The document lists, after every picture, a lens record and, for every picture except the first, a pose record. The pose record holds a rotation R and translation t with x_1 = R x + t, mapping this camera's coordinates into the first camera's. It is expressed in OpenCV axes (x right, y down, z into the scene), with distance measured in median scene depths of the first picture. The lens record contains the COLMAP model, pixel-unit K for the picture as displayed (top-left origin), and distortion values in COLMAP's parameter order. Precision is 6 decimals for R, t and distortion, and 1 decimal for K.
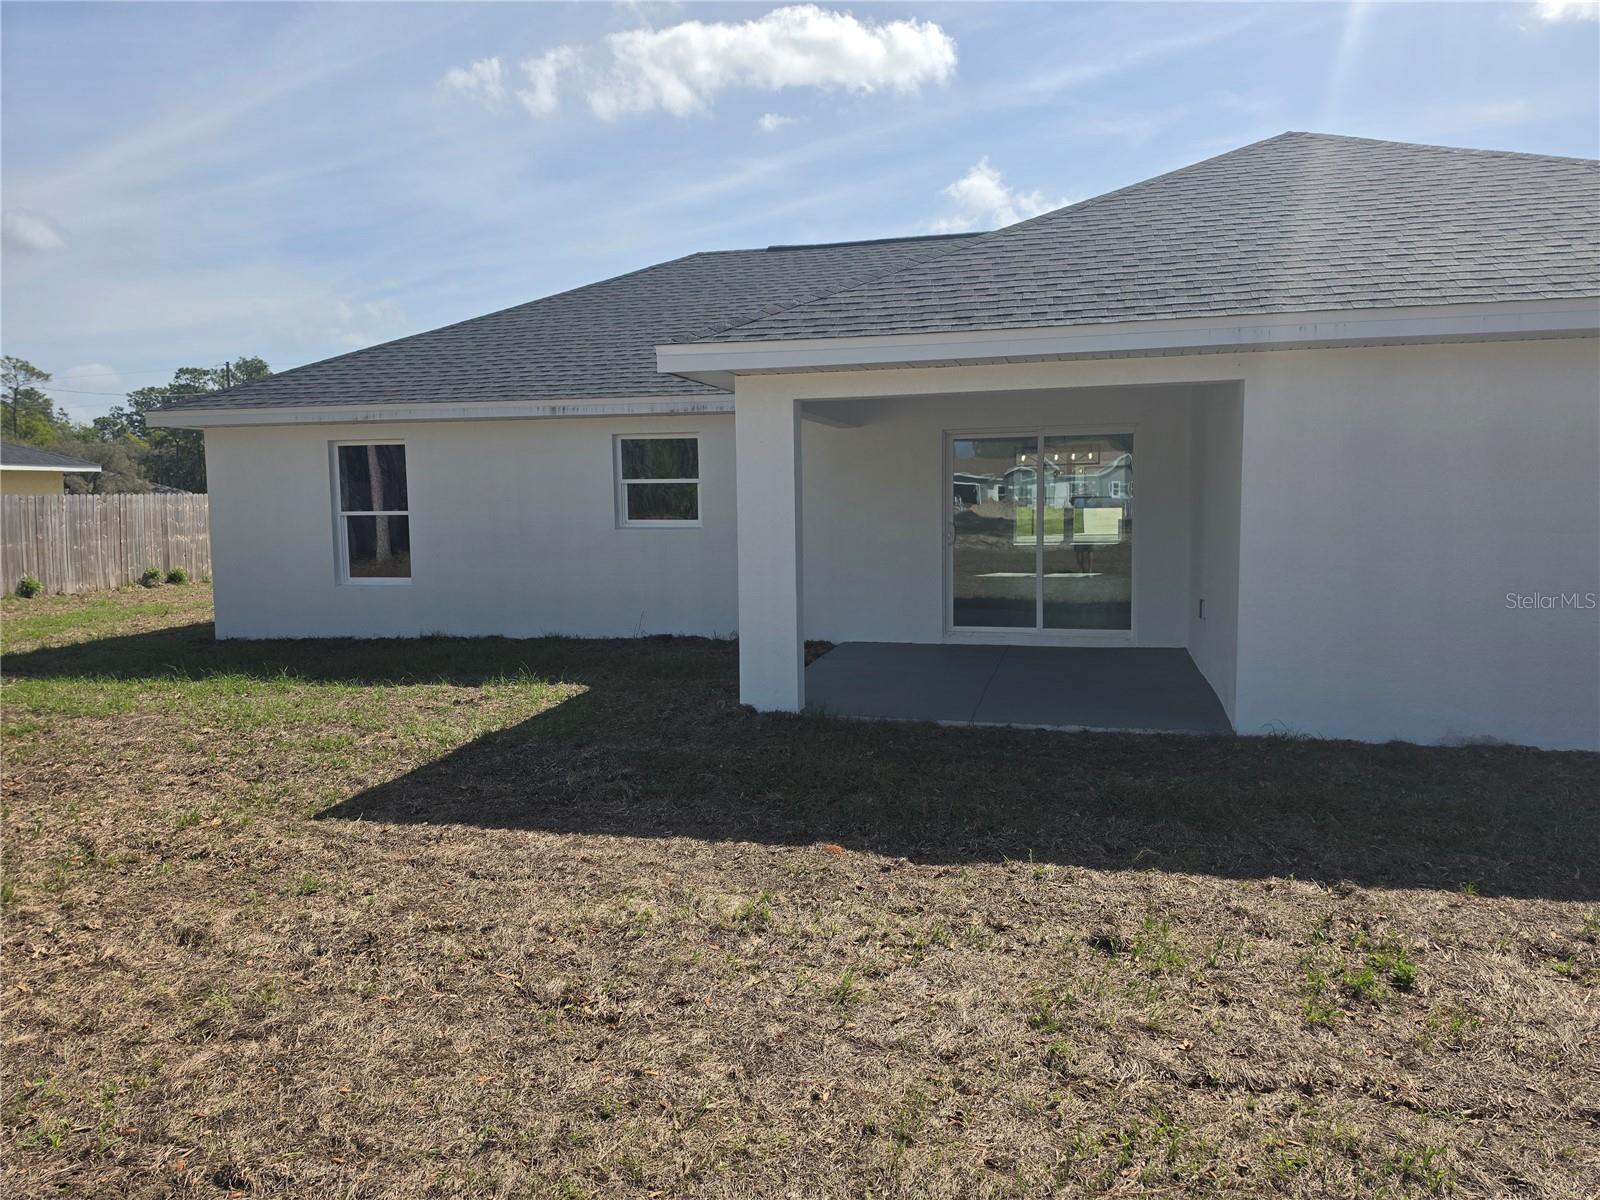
lens RADIAL K [[1100.8, 0, 795.3], [0, 1100.8, 599.5], [0, 0, 1]] dist [0.114225, -0.170456]
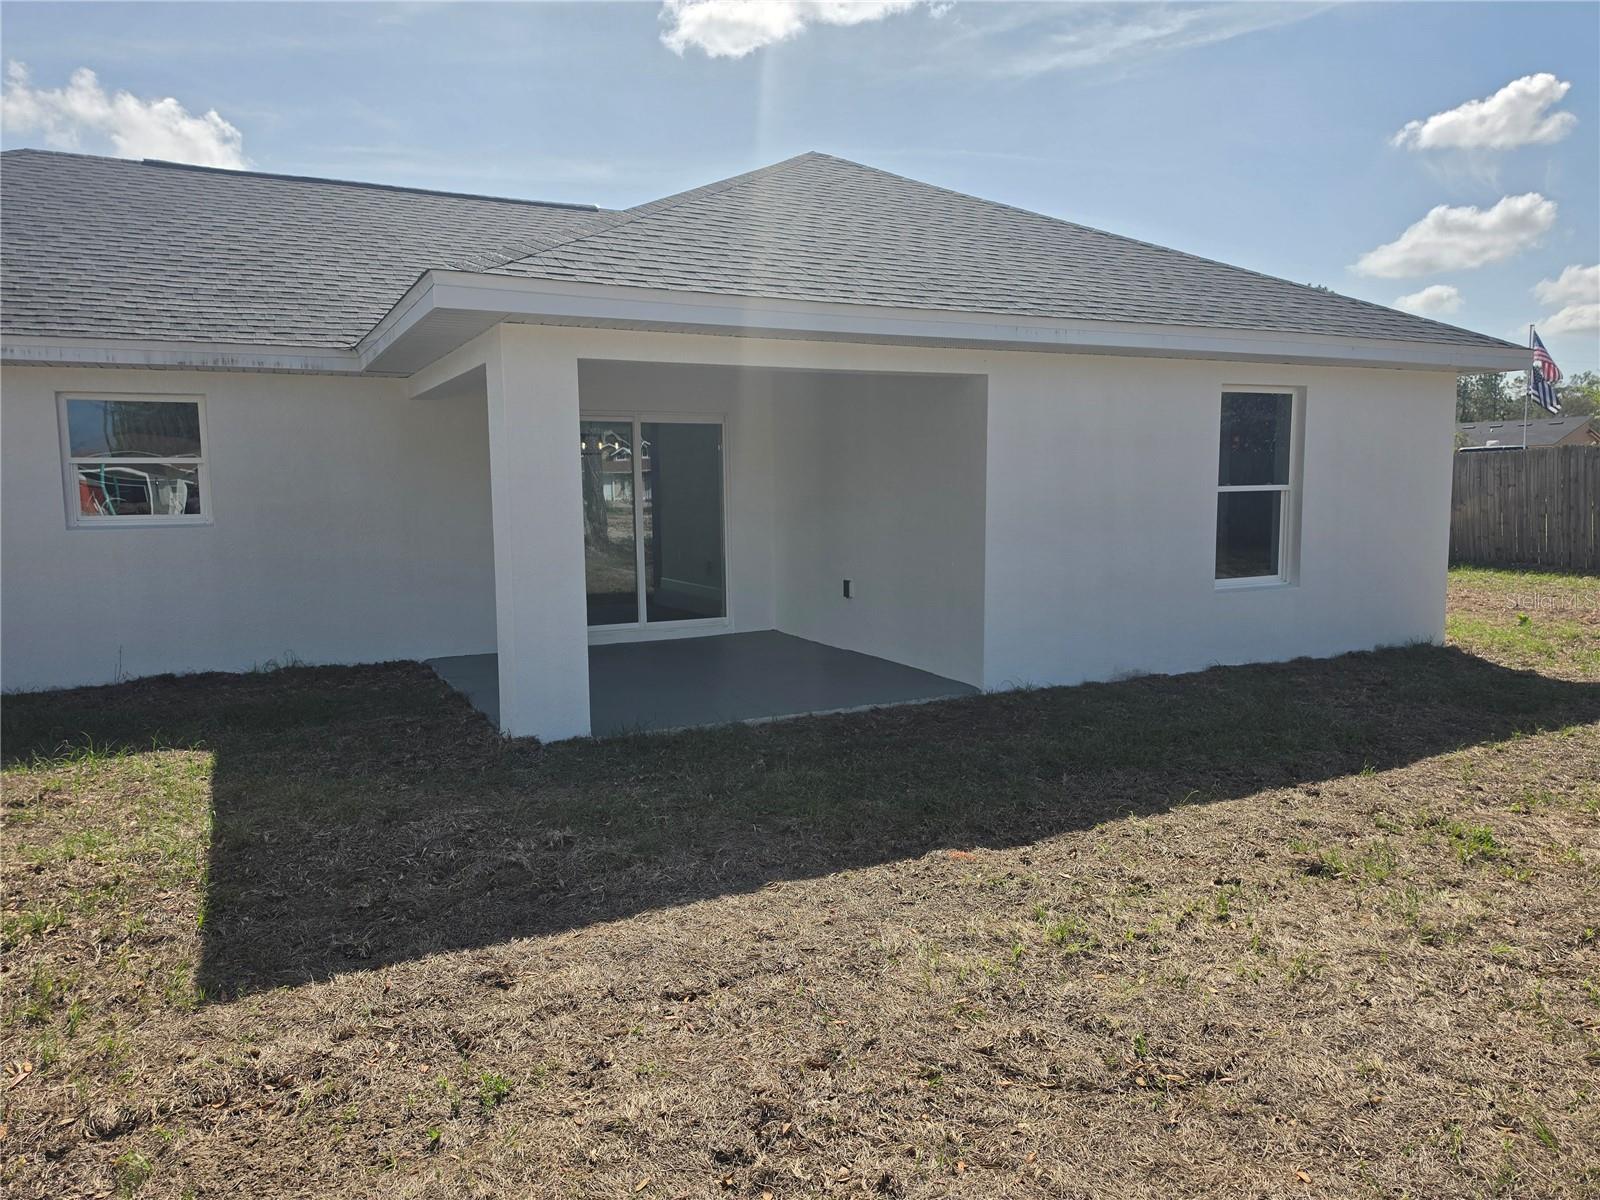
lens RADIAL K [[1094.5, 0, 796.9], [0, 1094.5, 633.3], [0, 0, 1]] dist [0.076766, -0.070372]
pose [[0.745443, -0.085830, 0.661021, -0.497793], [0.061999, 0.996304, 0.059447, -0.019651], [-0.663680, -0.003331, 0.748009, 0.295031]]
